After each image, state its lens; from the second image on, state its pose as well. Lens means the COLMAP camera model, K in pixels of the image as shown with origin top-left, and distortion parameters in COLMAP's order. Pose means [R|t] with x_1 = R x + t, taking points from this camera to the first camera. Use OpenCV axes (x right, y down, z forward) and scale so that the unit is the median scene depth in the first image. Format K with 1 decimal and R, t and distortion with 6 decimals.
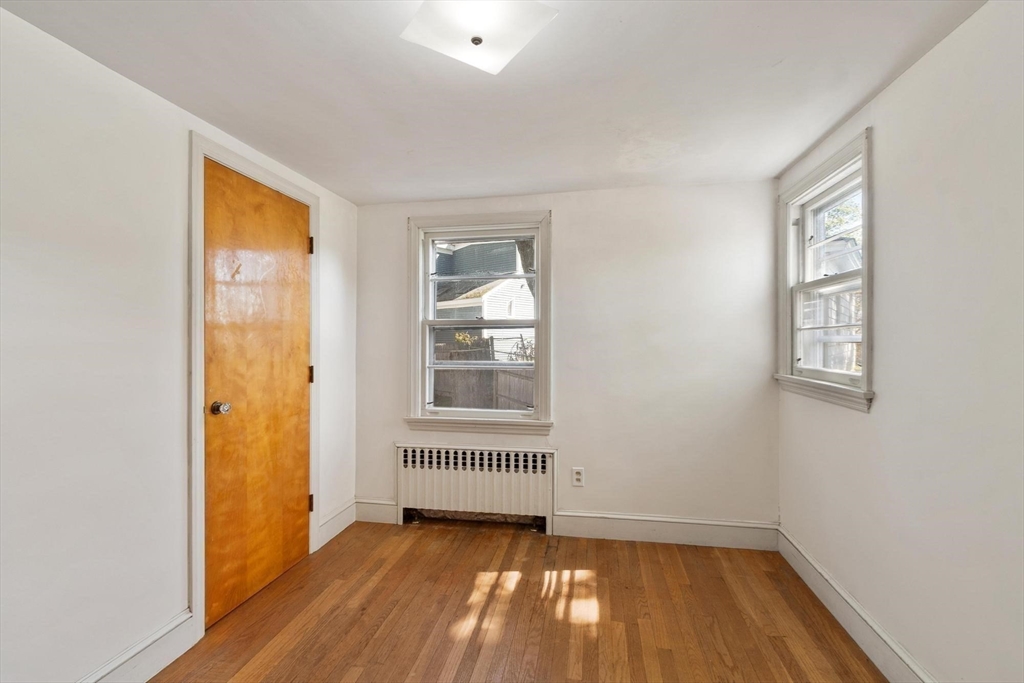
lens RADIAL K [[436.4, 0, 514.2], [0, 436.4, 334.8], [0, 0, 1]] dist [-0.007220, -0.000328]
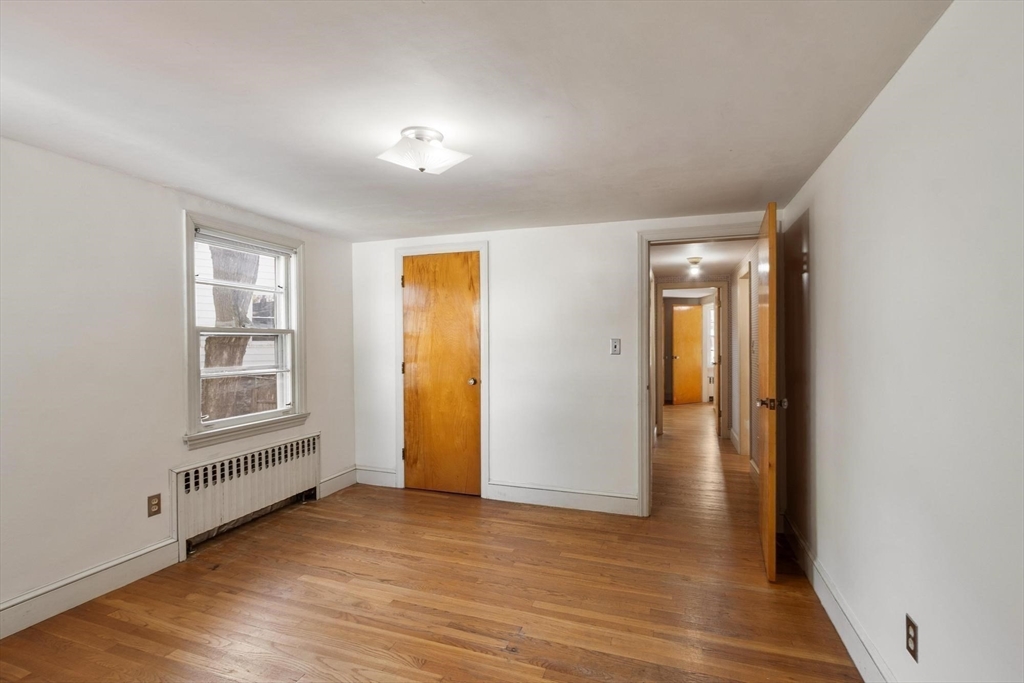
lens RADIAL K [[471.3, 0, 510.7], [0, 471.3, 345.2], [0, 0, 1]] dist [0.037721, -0.000124]
pose [[0.169061, -0.001537, 0.985604, -1.203361], [-0.000695, 0.999998, 0.001679, 0.004068], [-0.985605, -0.000969, 0.169060, 0.211815]]
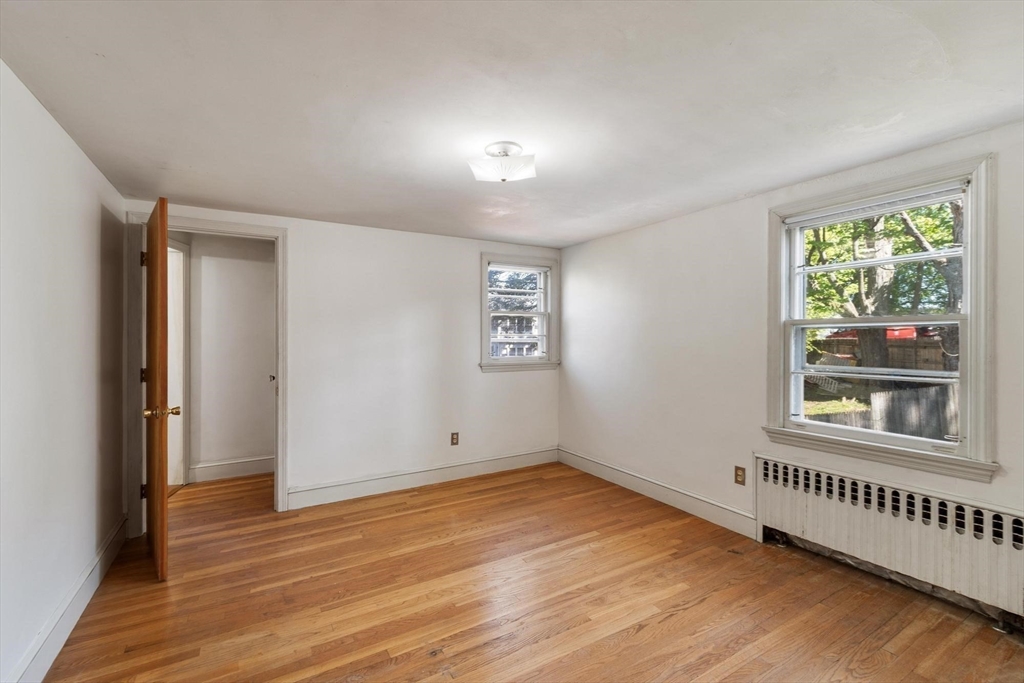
lens RADIAL K [[451.8, 0, 509.1], [0, 451.8, 333.9], [0, 0, 1]] dist [0.001257, -0.000253]
pose [[0.650668, -0.001258, -0.759361, 0.132357], [-0.000335, 0.999998, -0.001943, -0.002530], [0.759362, 0.001519, 0.650667, -0.027729]]
